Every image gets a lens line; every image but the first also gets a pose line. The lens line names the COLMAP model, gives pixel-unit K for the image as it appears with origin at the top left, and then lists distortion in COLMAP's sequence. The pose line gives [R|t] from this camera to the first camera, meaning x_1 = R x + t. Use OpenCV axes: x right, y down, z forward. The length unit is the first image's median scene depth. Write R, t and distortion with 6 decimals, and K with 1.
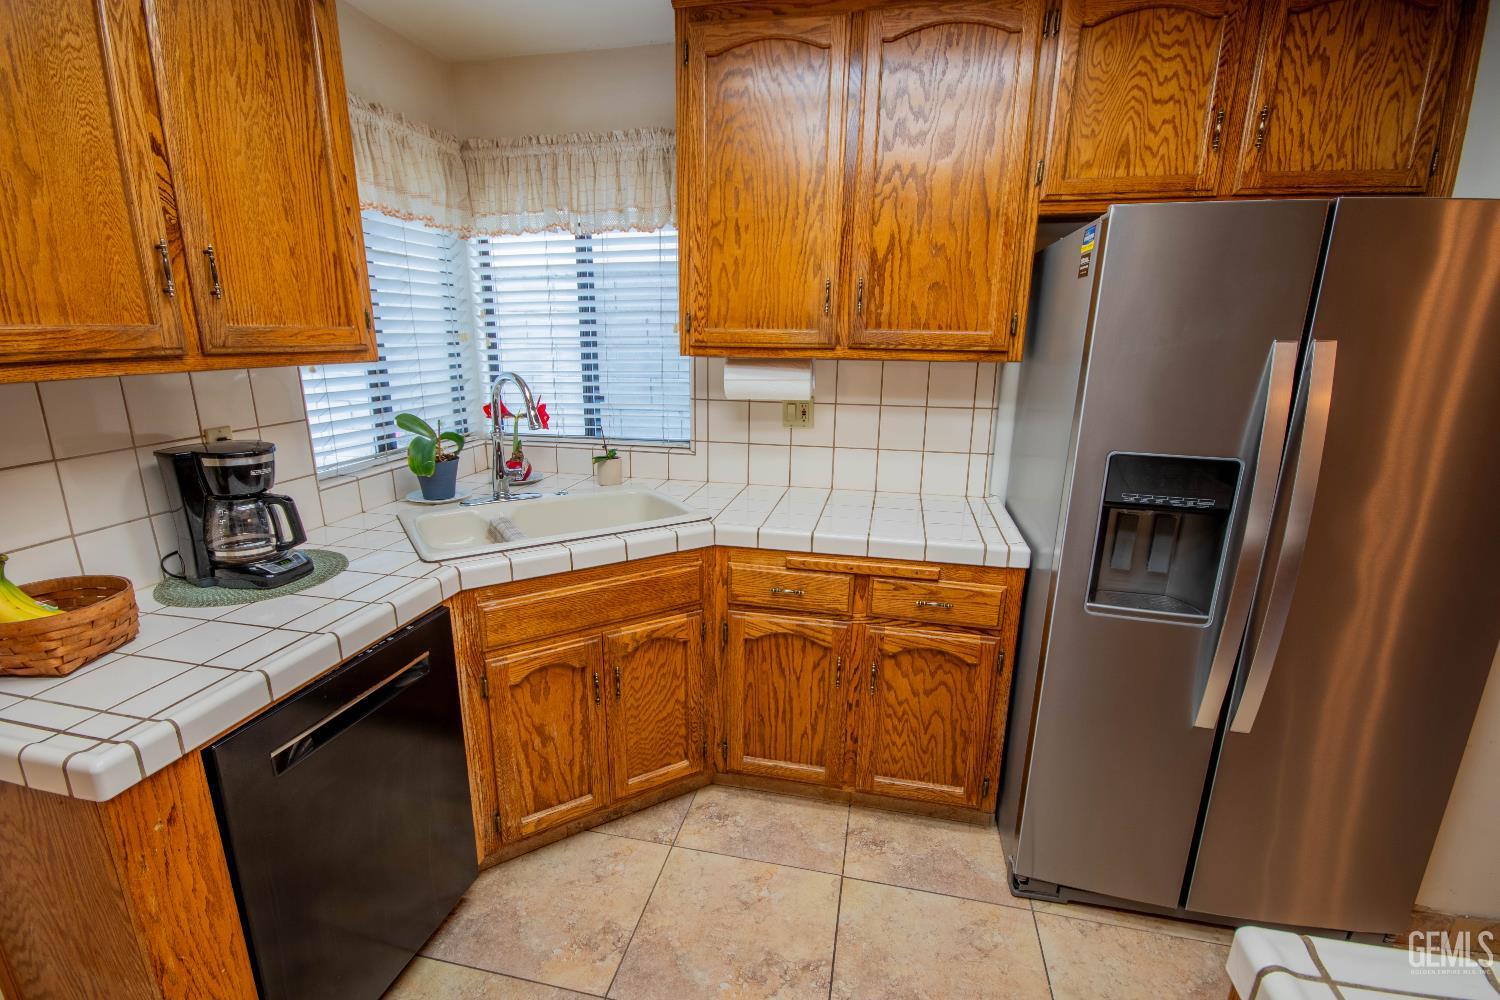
lens RADIAL K [[692.4, 0, 743.7], [0, 692.4, 515.6], [0, 0, 1]] dist [0.003745, -0.010351]
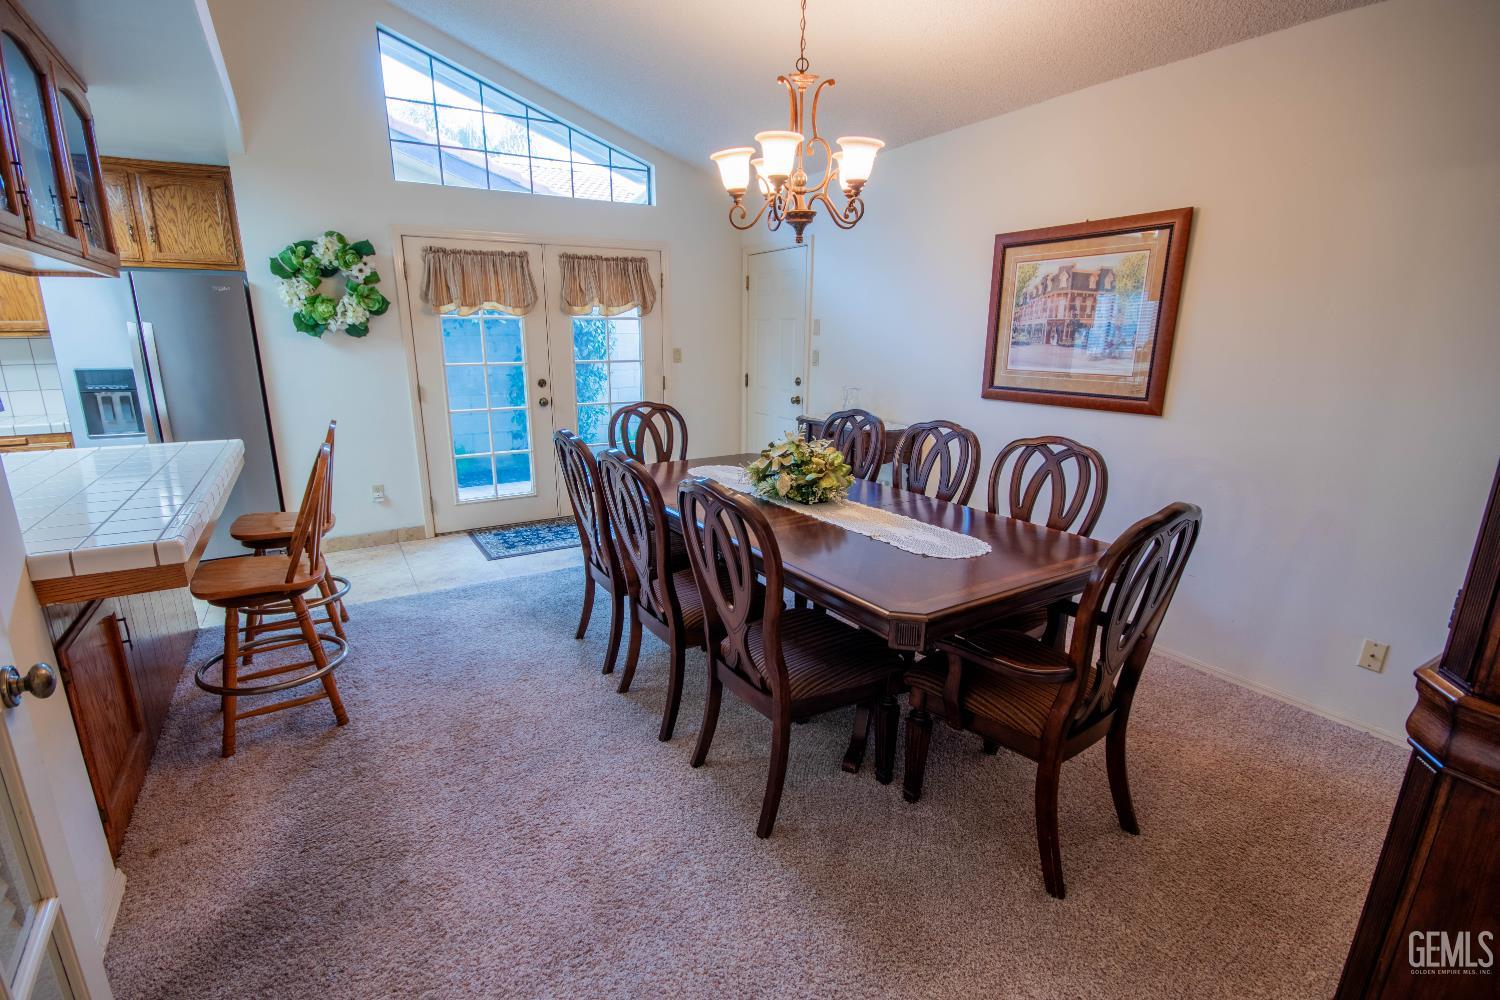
lens RADIAL K [[692.4, 0, 736.4], [0, 692.4, 514.9], [0, 0, 1]] dist [0.003745, -0.010351]
pose [[0.719956, -0.186924, 0.668374, 0.405976], [0.186295, 0.979753, 0.073335, 0.547399], [-0.668549, 0.071717, 0.740202, -1.902504]]
